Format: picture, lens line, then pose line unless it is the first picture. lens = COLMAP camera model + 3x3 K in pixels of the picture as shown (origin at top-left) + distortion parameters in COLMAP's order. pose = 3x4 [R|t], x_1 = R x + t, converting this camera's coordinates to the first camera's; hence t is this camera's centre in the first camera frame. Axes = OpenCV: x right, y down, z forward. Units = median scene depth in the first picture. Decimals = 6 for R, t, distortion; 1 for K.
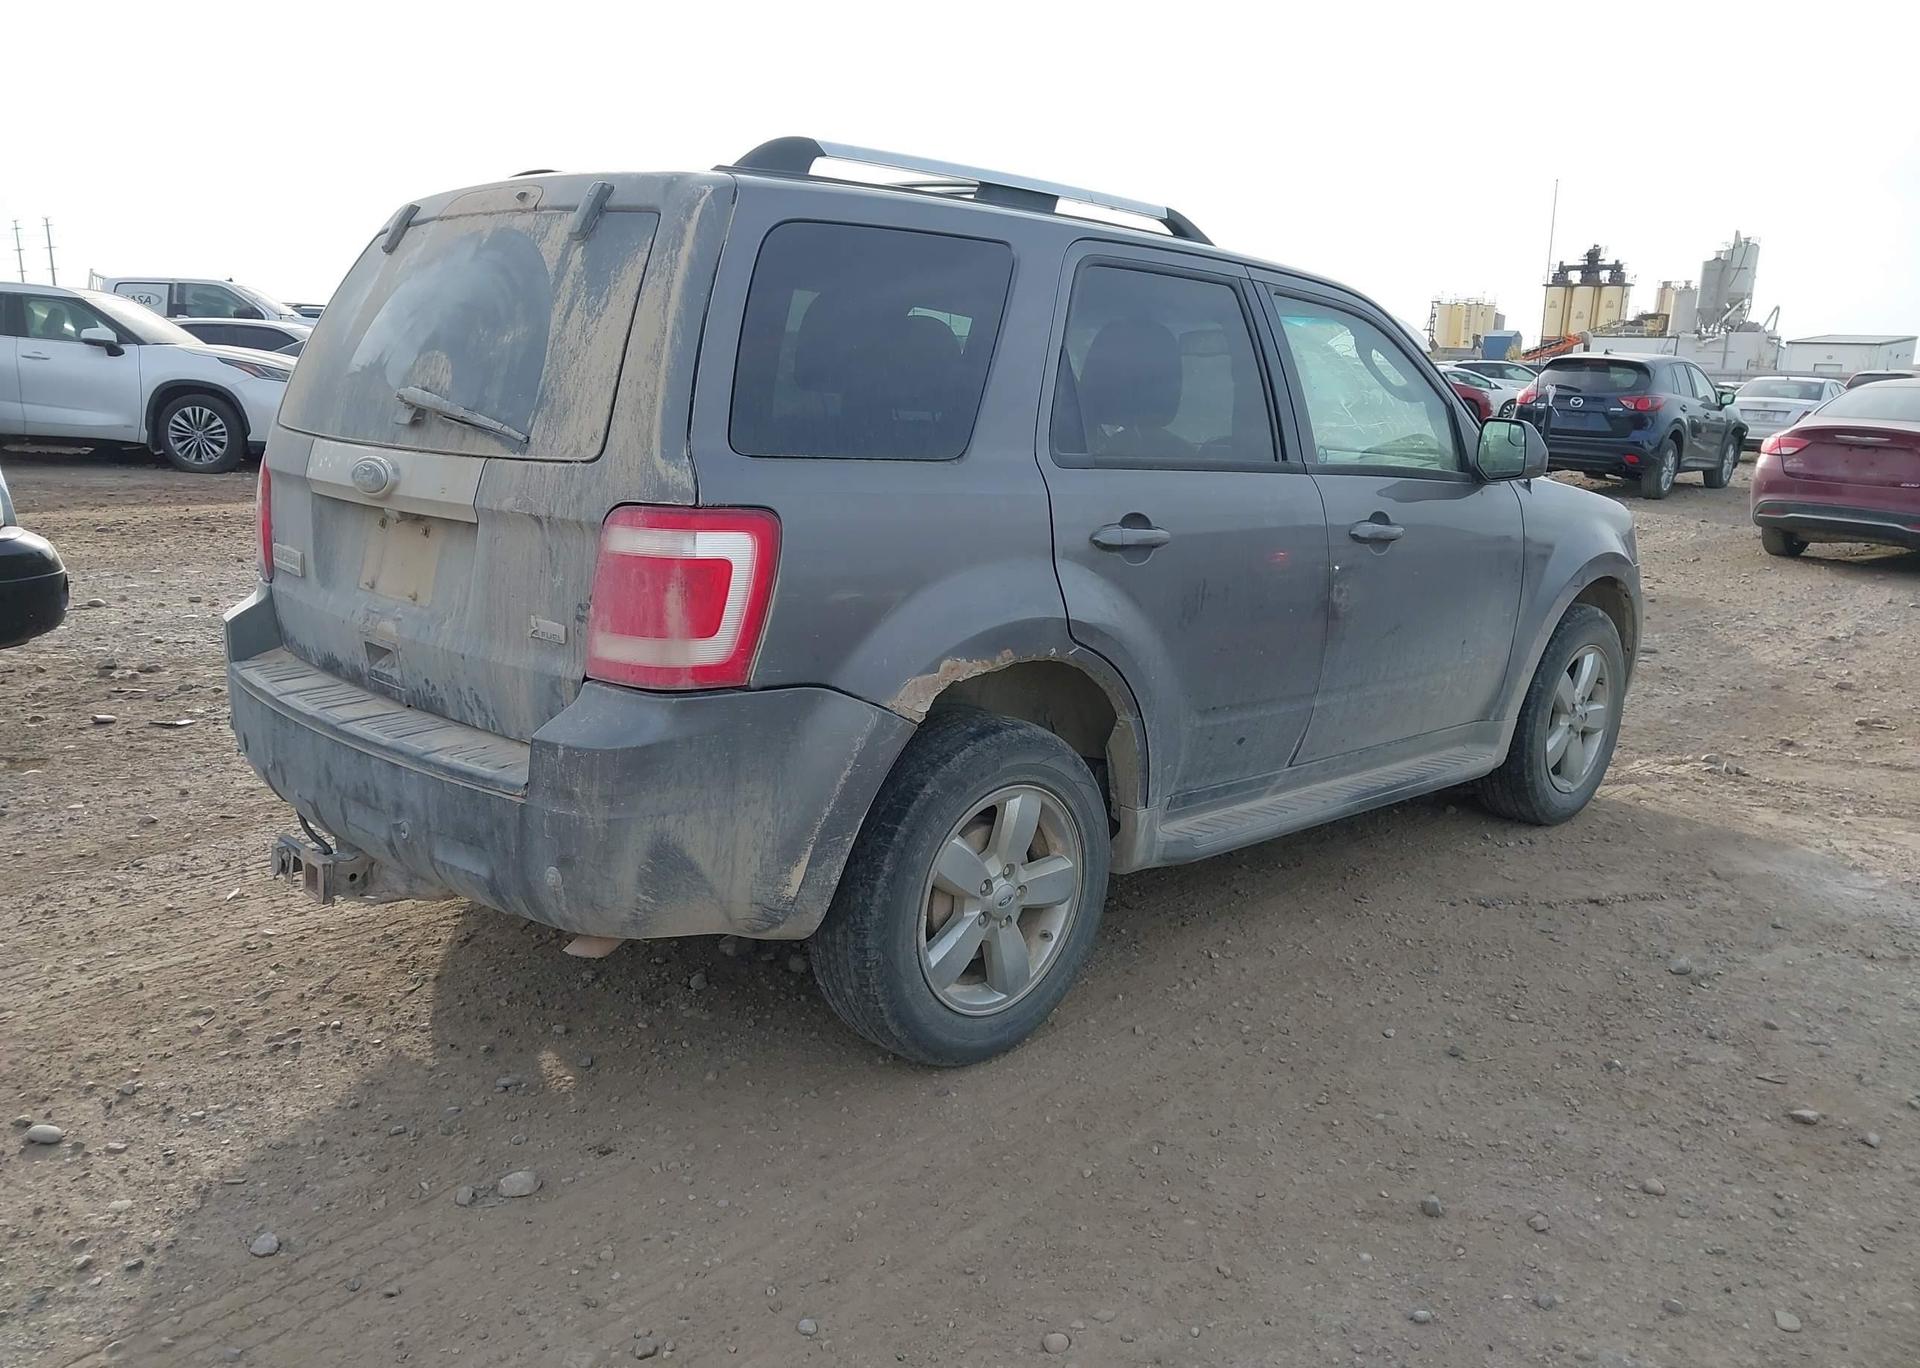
lens RADIAL K [[1479.4, 0, 955.0], [0, 1479.4, 760.2], [0, 0, 1]] dist [0.065414, -0.079859]
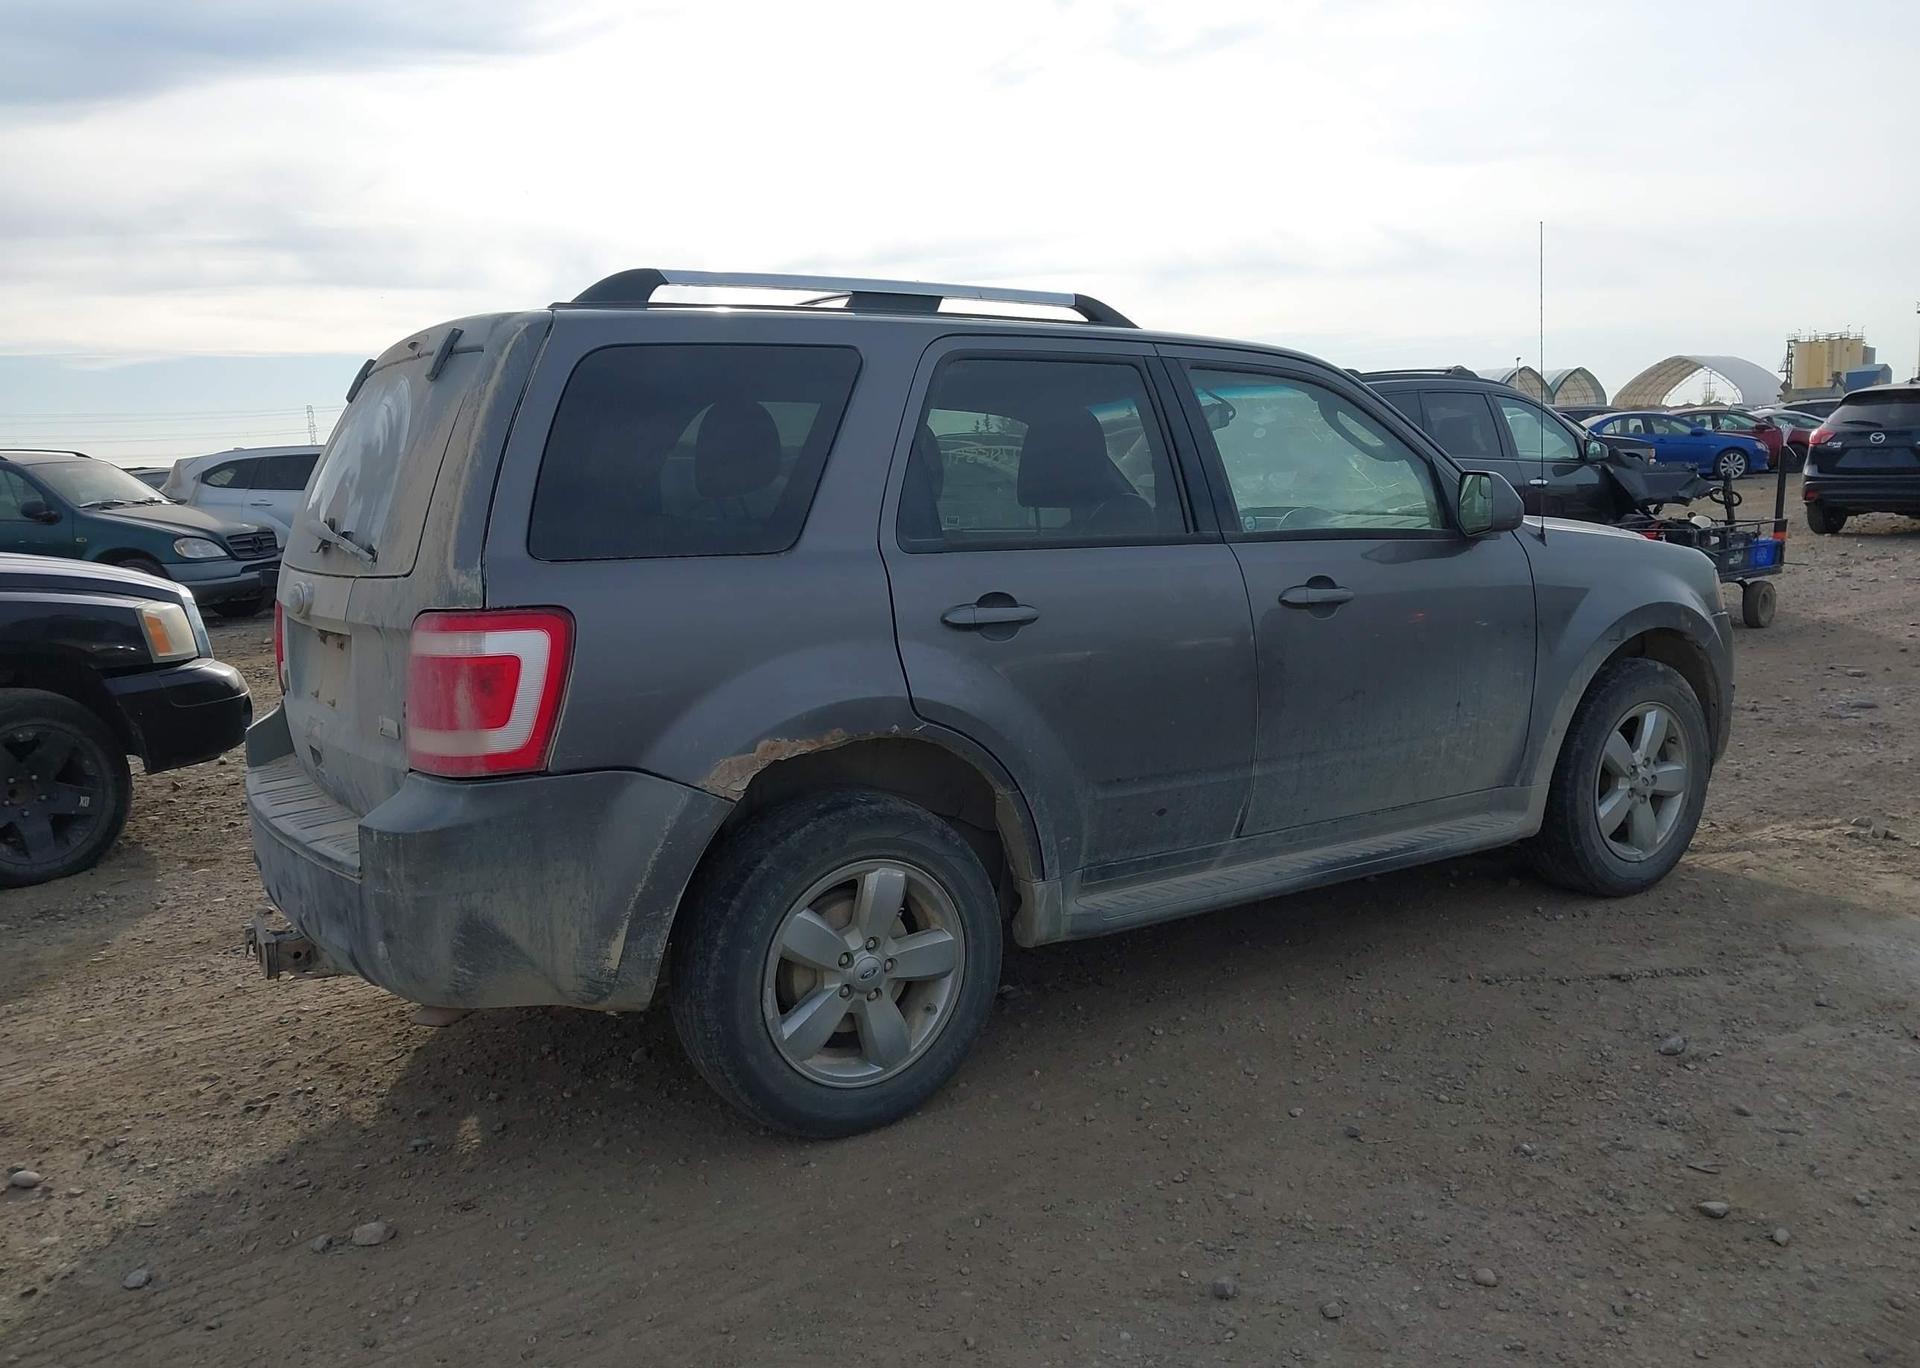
lens RADIAL K [[1479.4, 0, 955.0], [0, 1479.4, 760.2], [0, 0, 1]] dist [0.065414, -0.079859]
pose [[0.977296, -0.034399, -0.209067, 0.304321], [0.021599, 0.997767, -0.063201, 0.013482], [0.210774, 0.057251, 0.975857, 0.003049]]
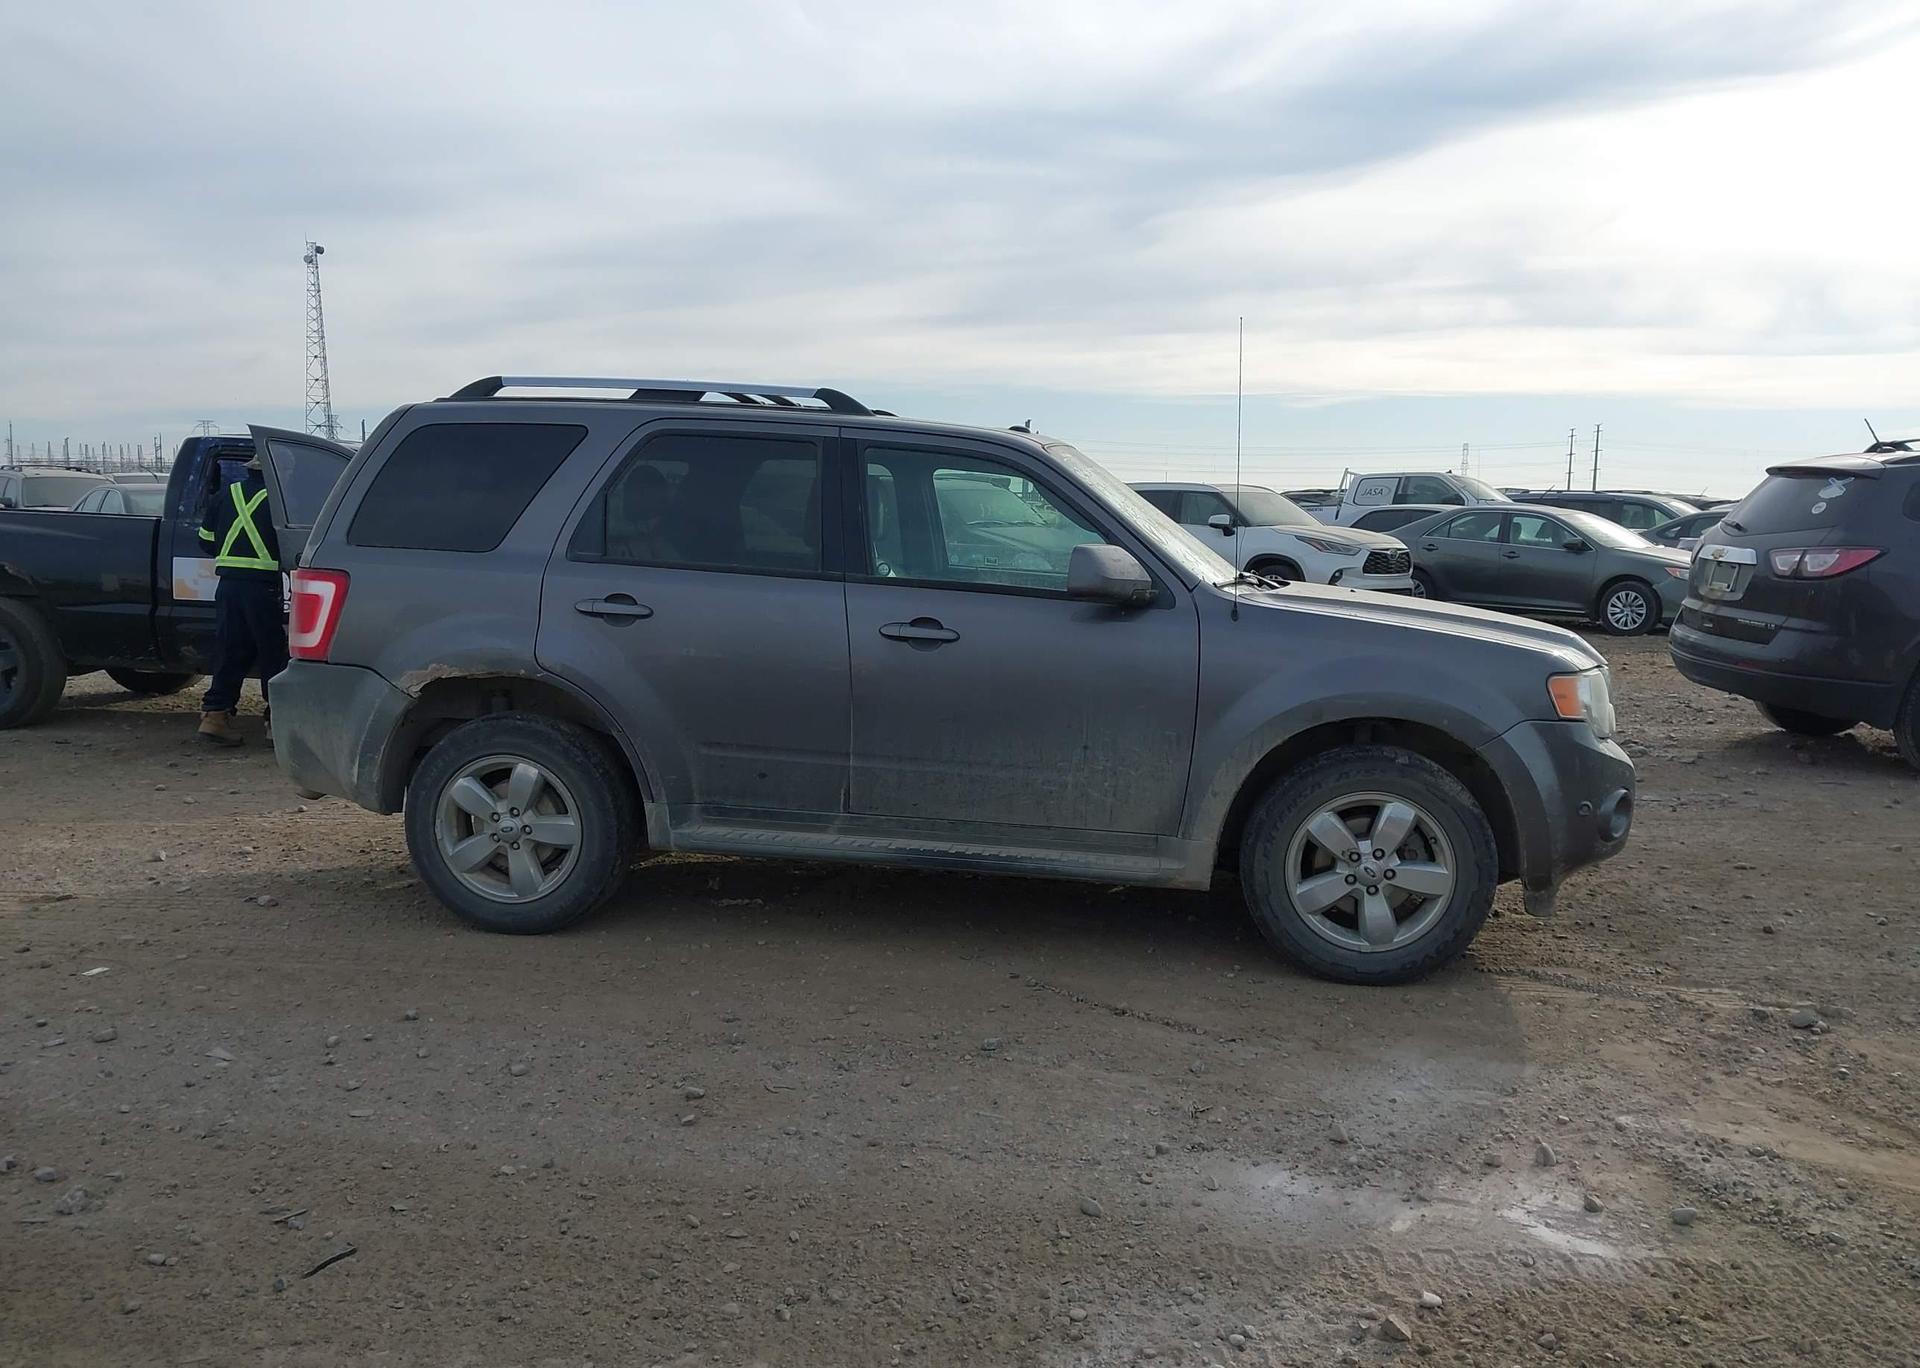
lens RADIAL K [[1496.2, 0, 966.4], [0, 1496.2, 754.7], [0, 0, 1]] dist [0.049602, -0.083911]
pose [[0.612292, 0.103656, -0.783807, 1.538260], [-0.201597, 0.979068, -0.028004, -0.035312], [0.764498, 0.175159, 0.620372, 0.355265]]
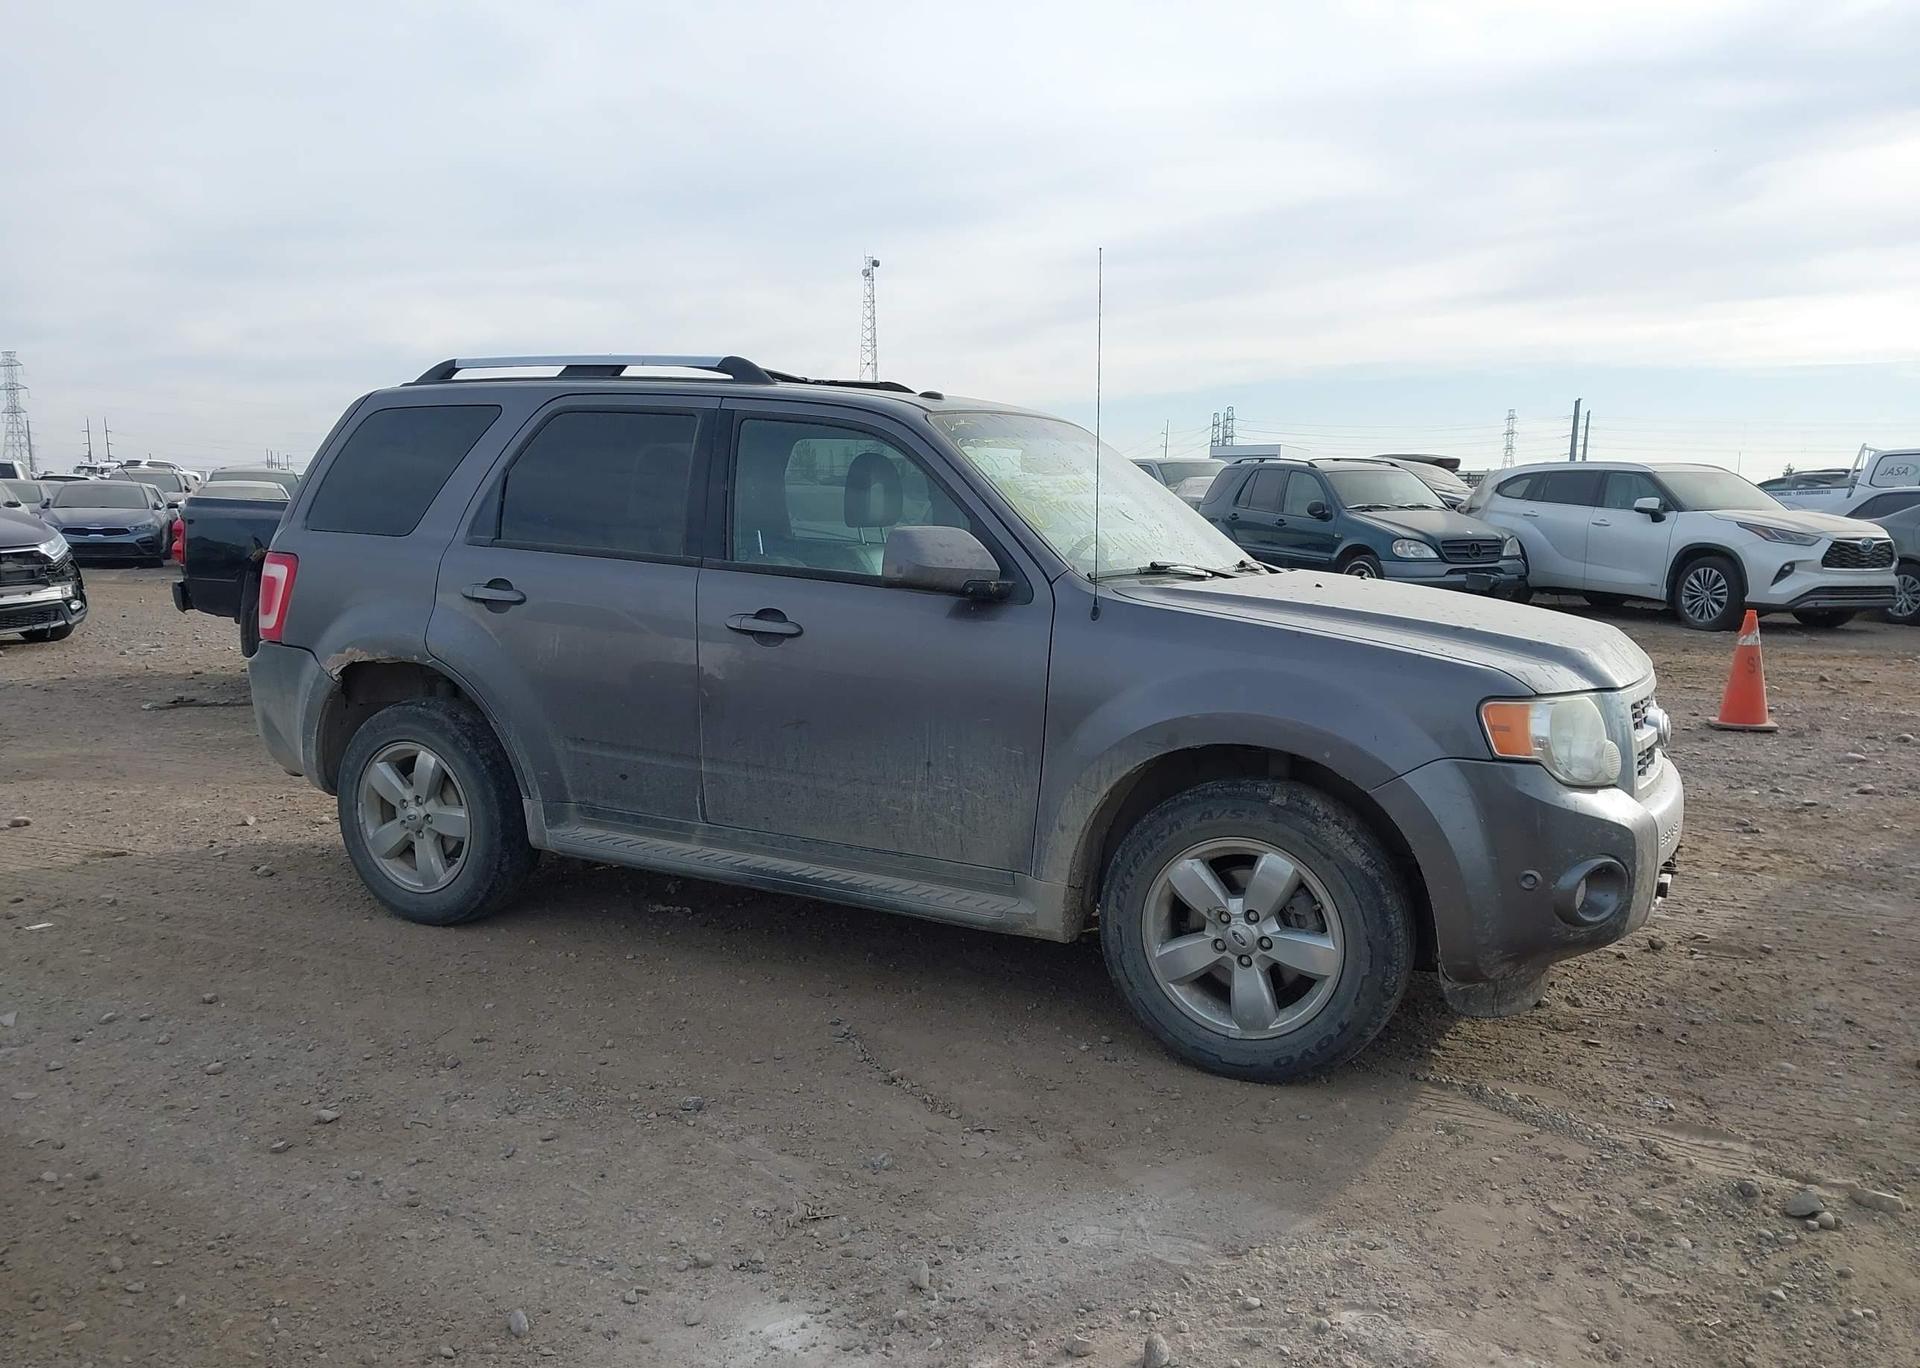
lens RADIAL K [[1496.2, 0, 966.4], [0, 1496.2, 754.7], [0, 0, 1]] dist [0.049602, -0.083911]
pose [[0.314096, 0.131144, -0.940290, 1.650225], [-0.244314, 0.968223, 0.053429, -0.189739], [0.917417, 0.212944, 0.336155, 0.960183]]
